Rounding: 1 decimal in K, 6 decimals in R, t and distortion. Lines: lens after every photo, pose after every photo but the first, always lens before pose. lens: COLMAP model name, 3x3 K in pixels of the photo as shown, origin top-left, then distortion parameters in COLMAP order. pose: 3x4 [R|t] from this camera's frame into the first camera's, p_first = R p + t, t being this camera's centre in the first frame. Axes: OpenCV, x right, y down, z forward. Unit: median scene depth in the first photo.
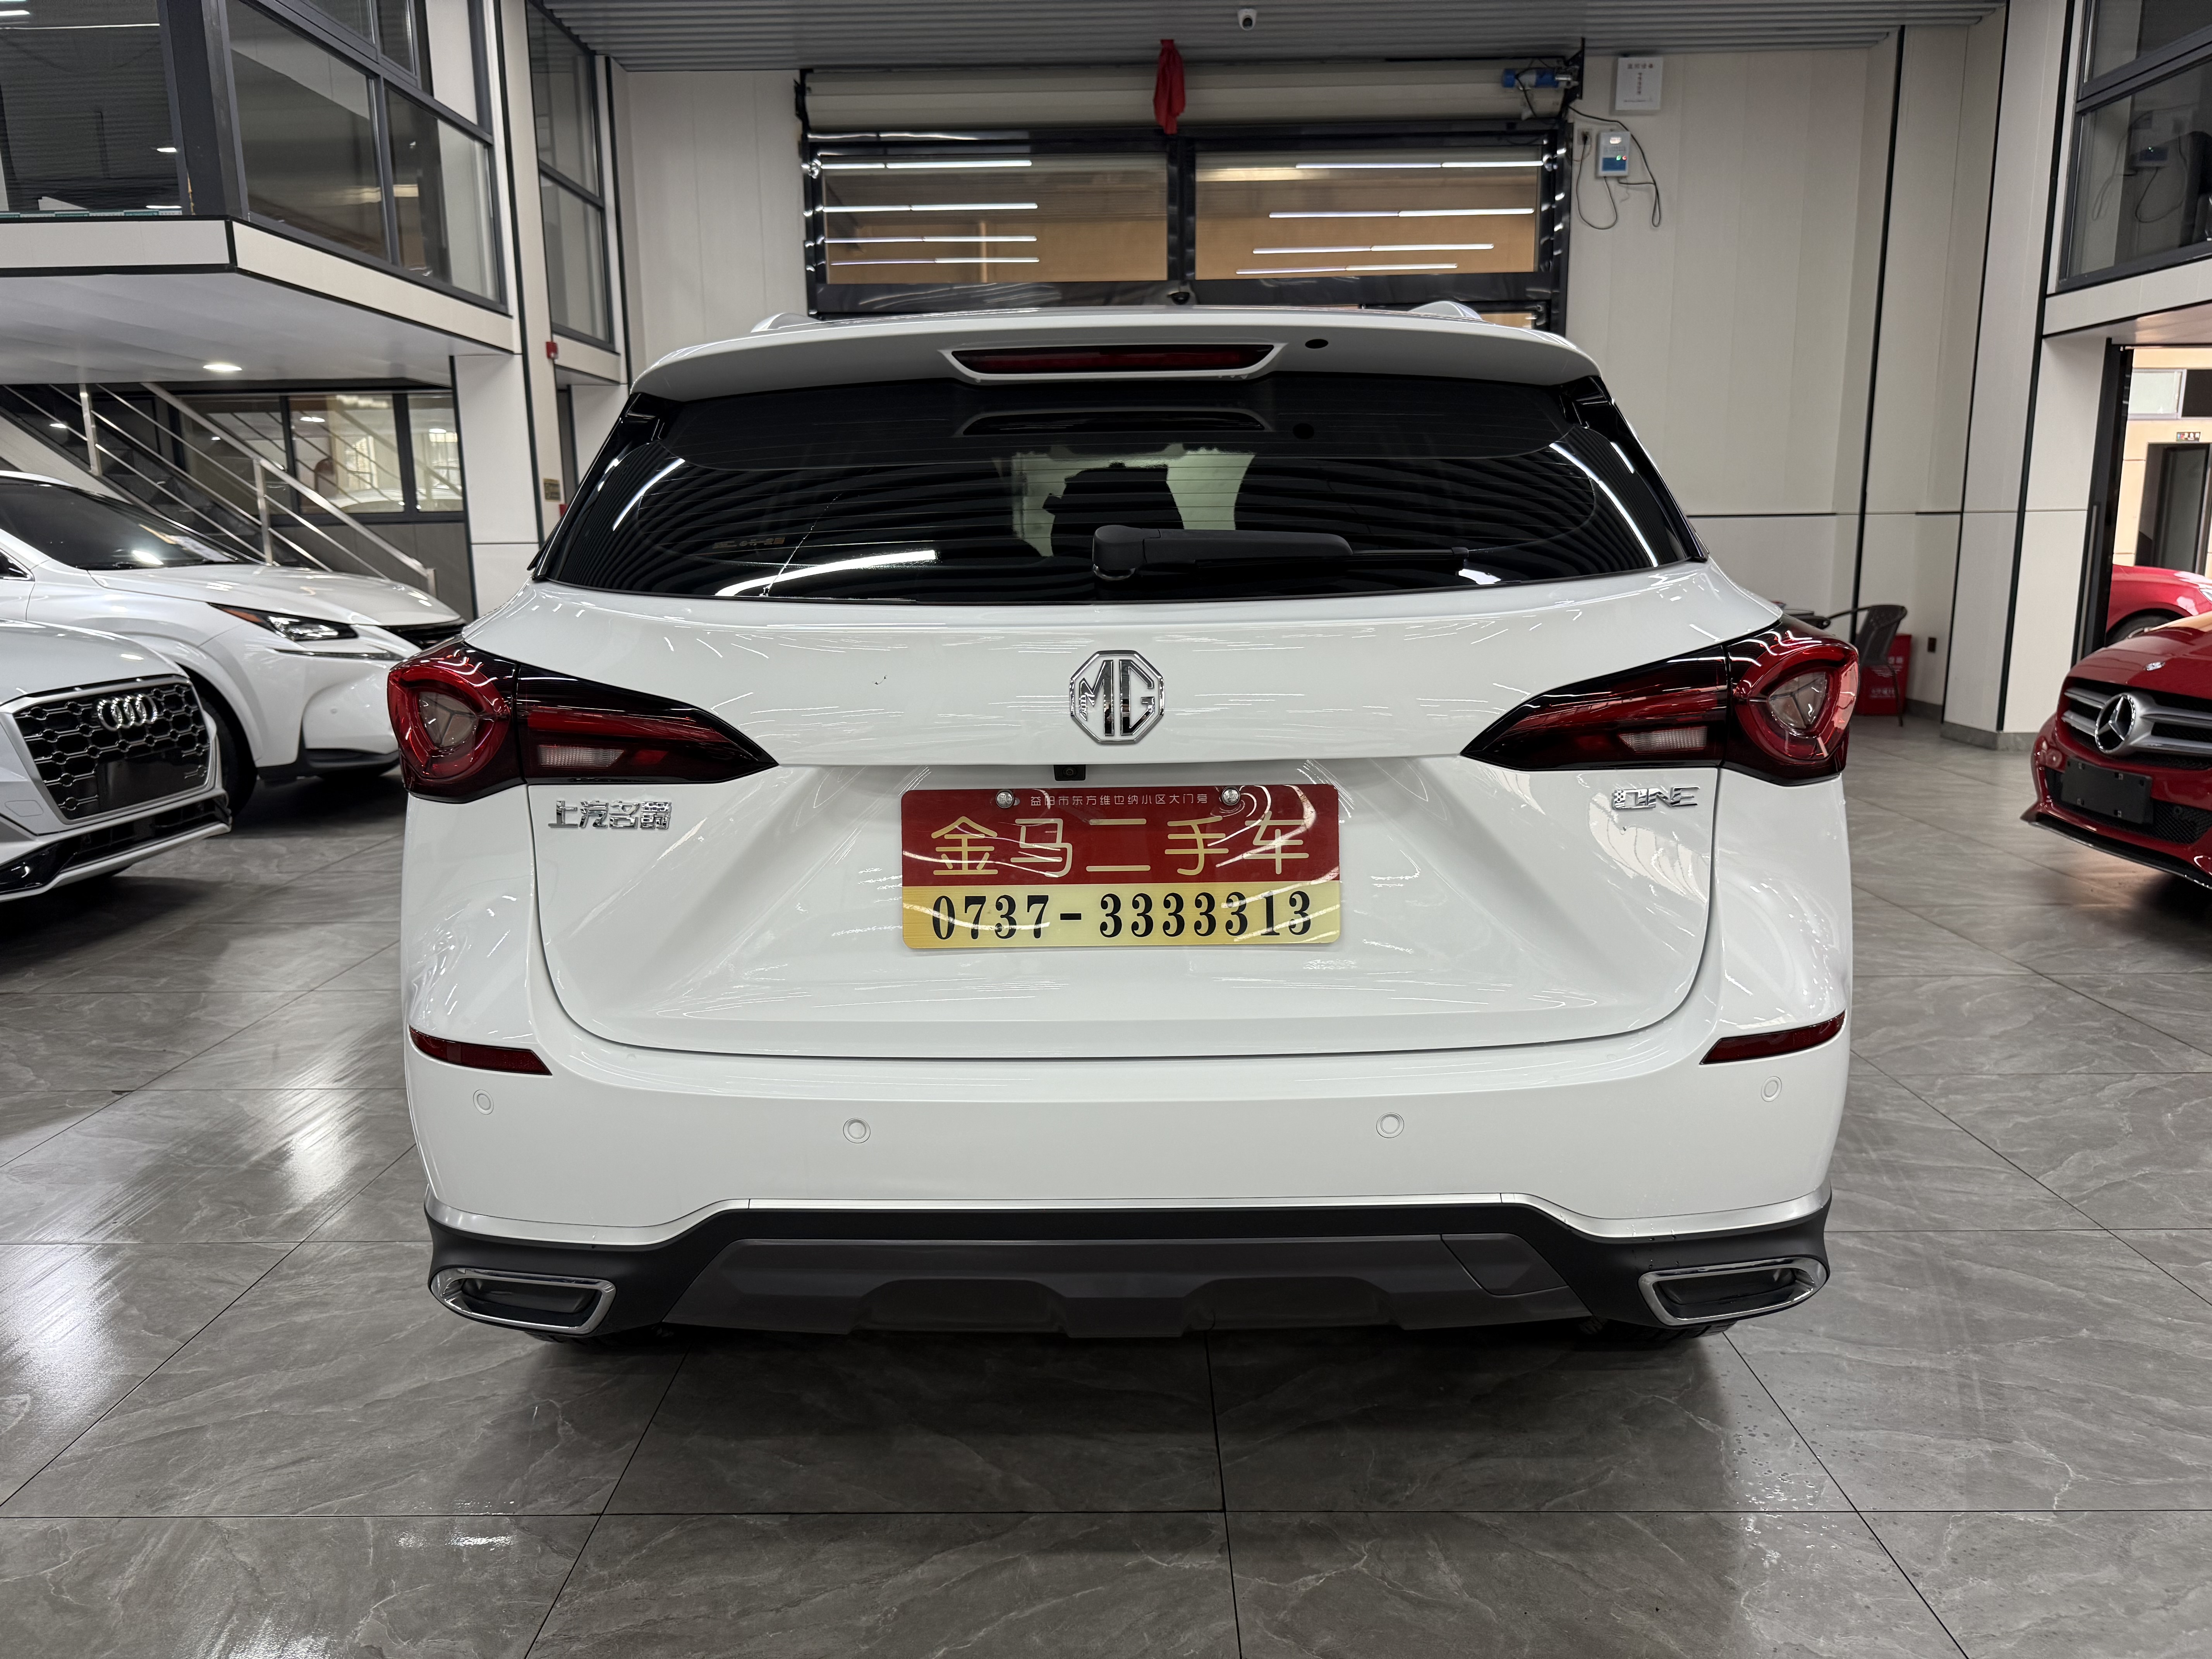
lens RADIAL K [[1549.2, 0, 1106.0], [0, 1549.2, 829.5], [0, 0, 1]] dist [0.038261, -0.054735]
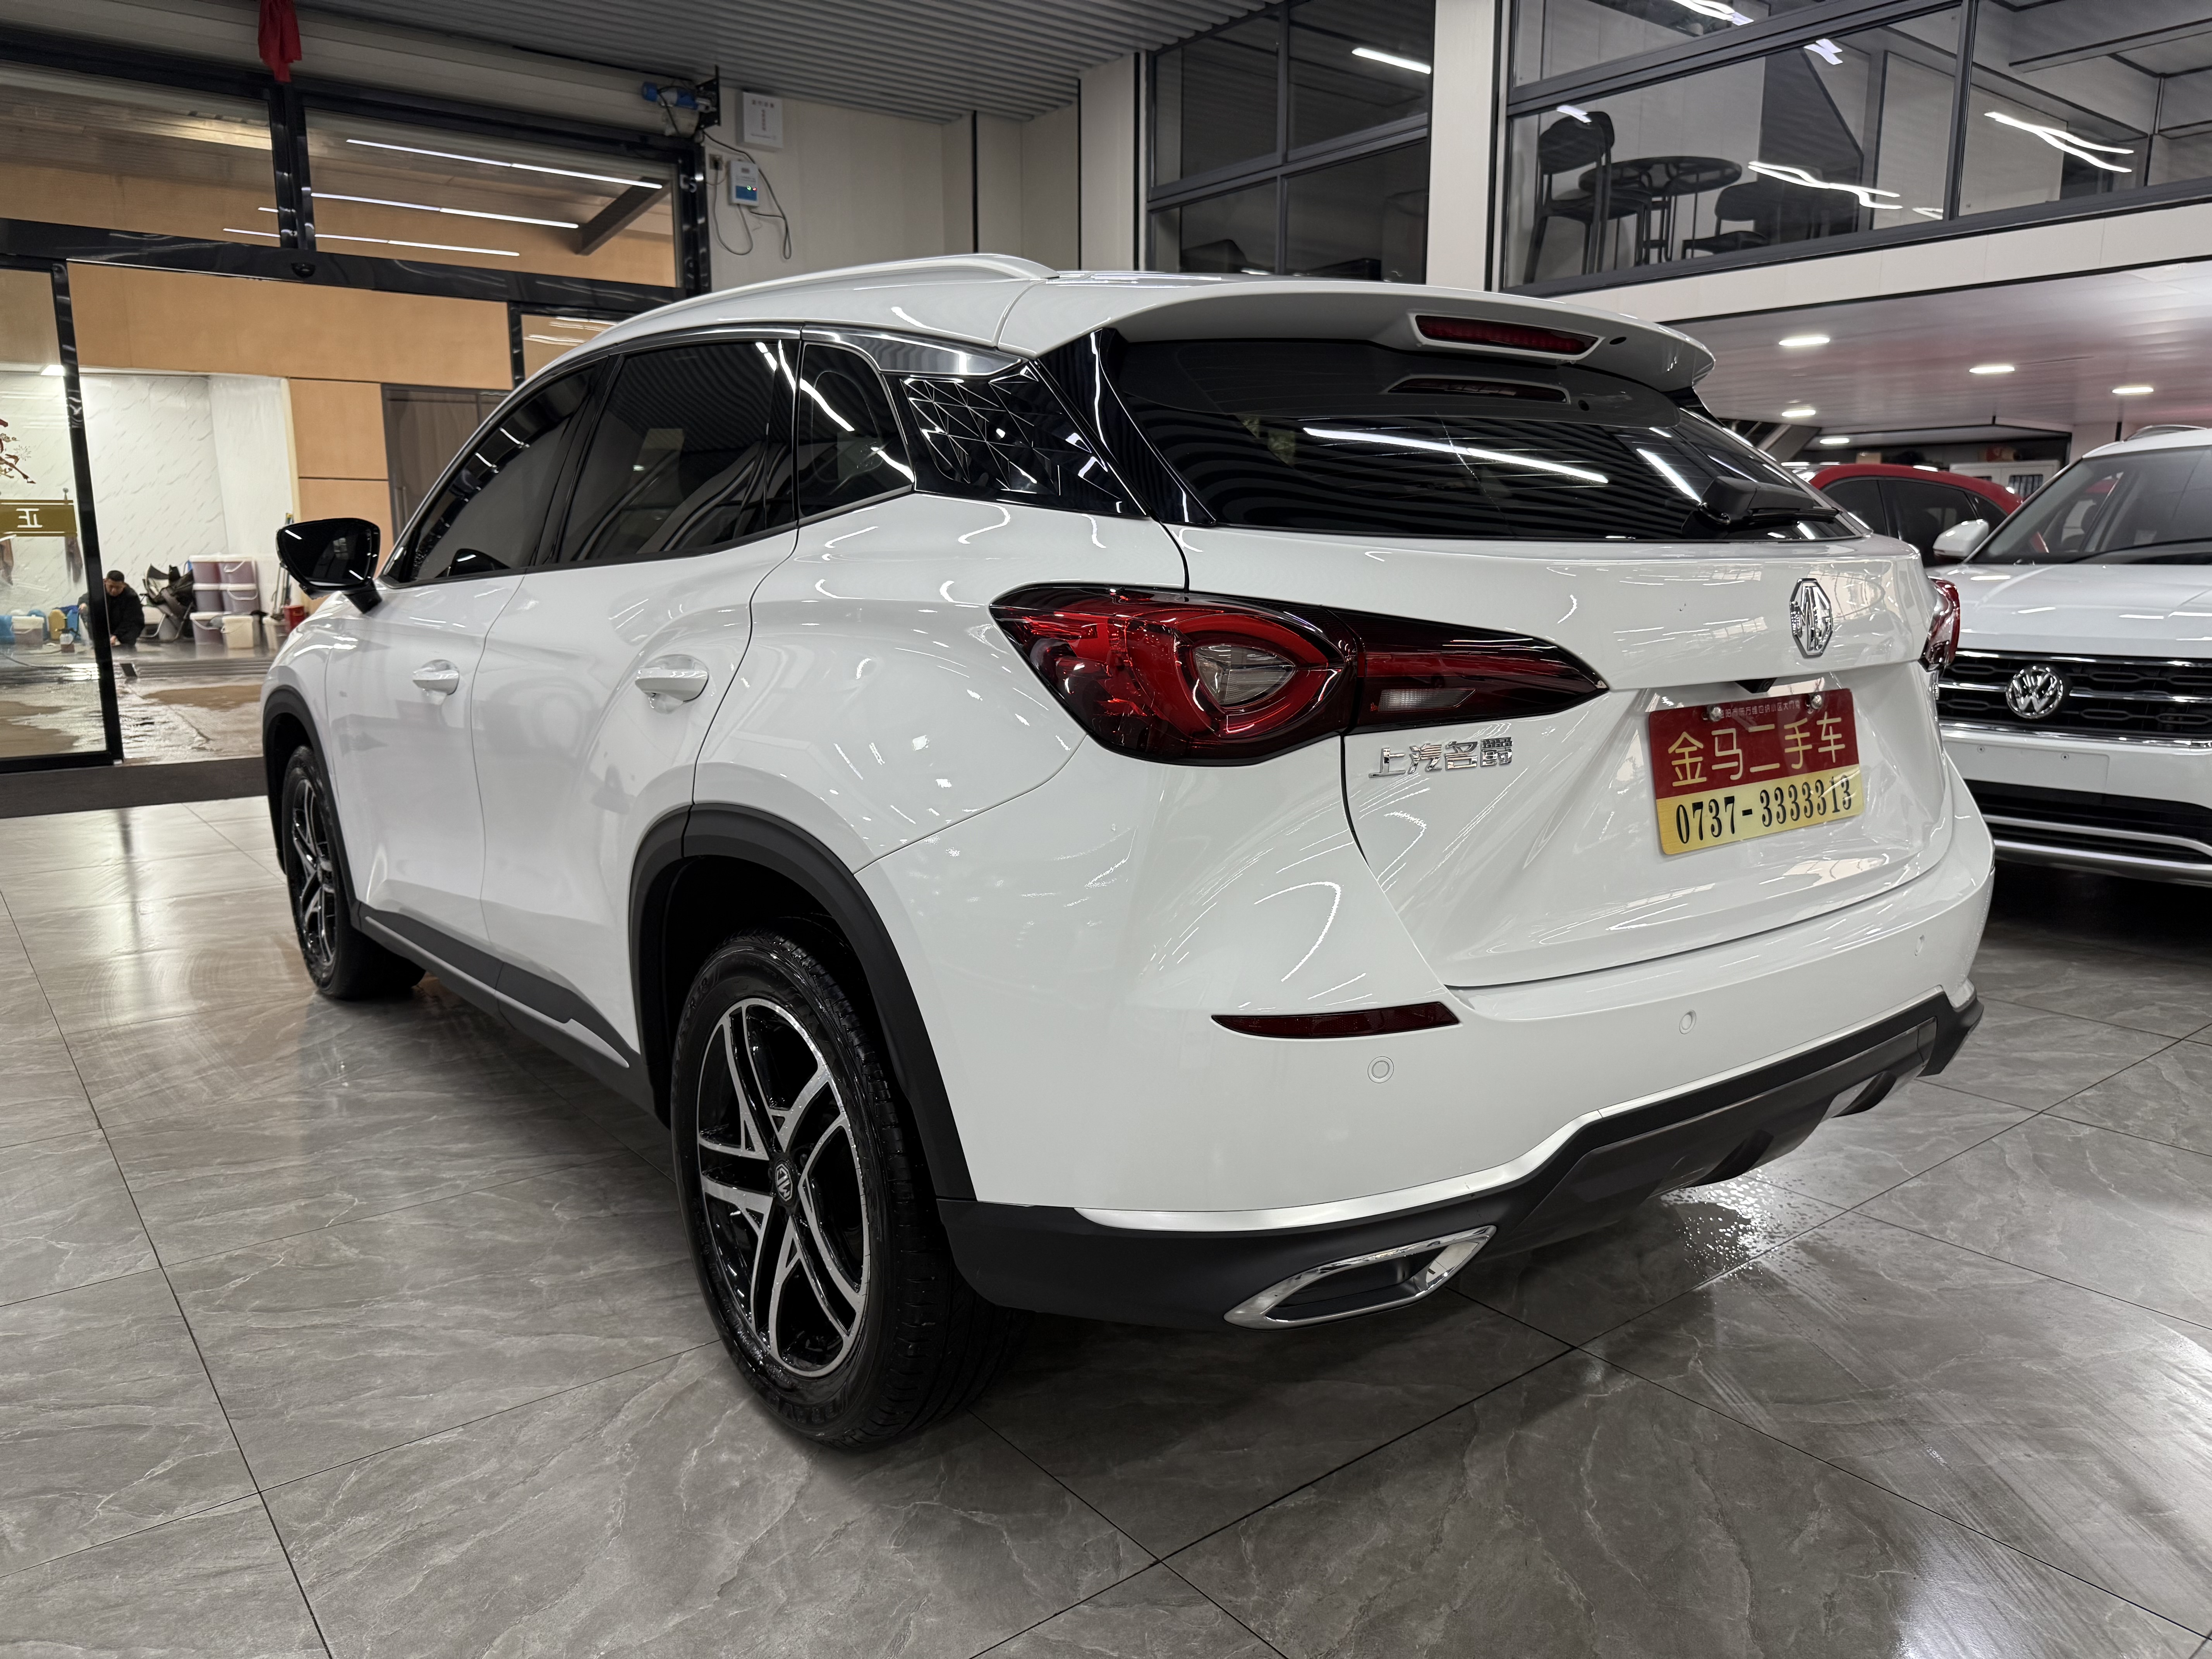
lens RADIAL K [[1550.9, 0, 1106.0], [0, 1550.9, 829.5], [0, 0, 1]] dist [-0.000546, -0.008908]
pose [[0.784008, -0.099184, 0.612776, -0.838471], [0.107991, 0.993893, 0.022704, -0.006945], [-0.611285, 0.048374, 0.789931, 0.280498]]
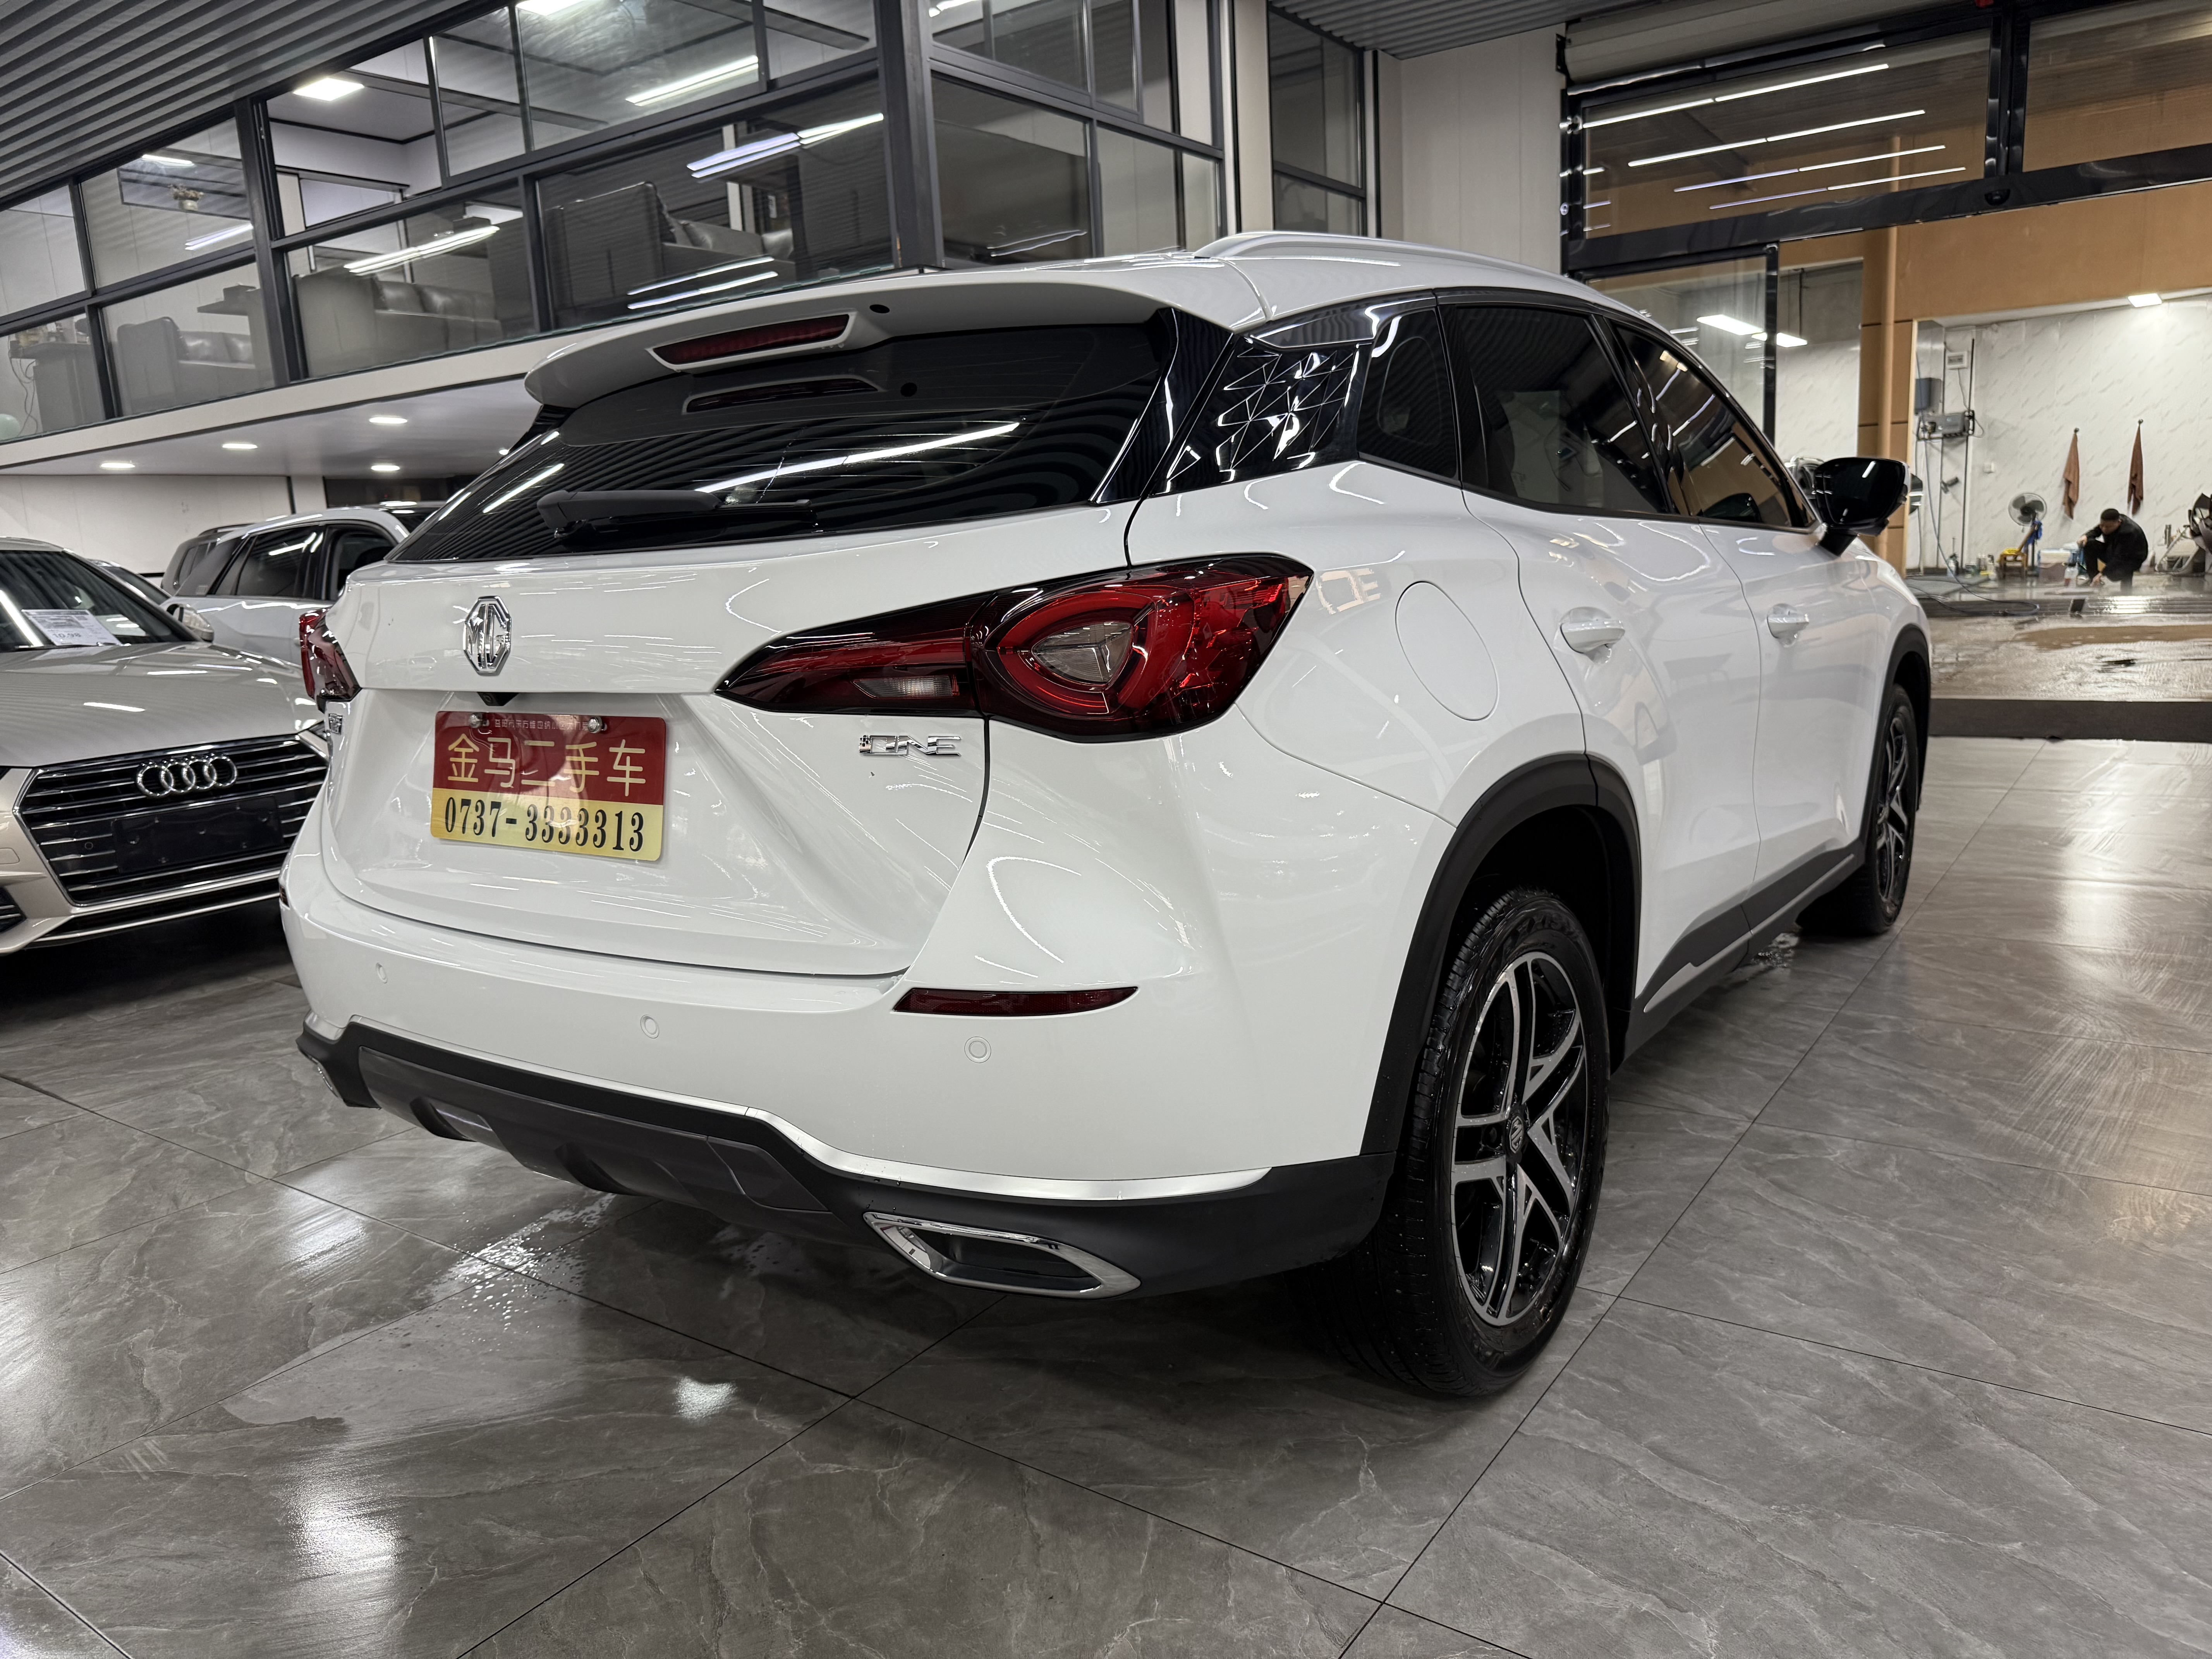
lens RADIAL K [[1543.2, 0, 1106.0], [0, 1543.2, 829.5], [0, 0, 1]] dist [0.049769, -0.056769]
pose [[0.826332, 0.074542, -0.558228, 0.776426], [-0.065359, 0.997197, 0.036409, -0.008396], [0.559377, 0.006399, 0.828888, 0.193536]]
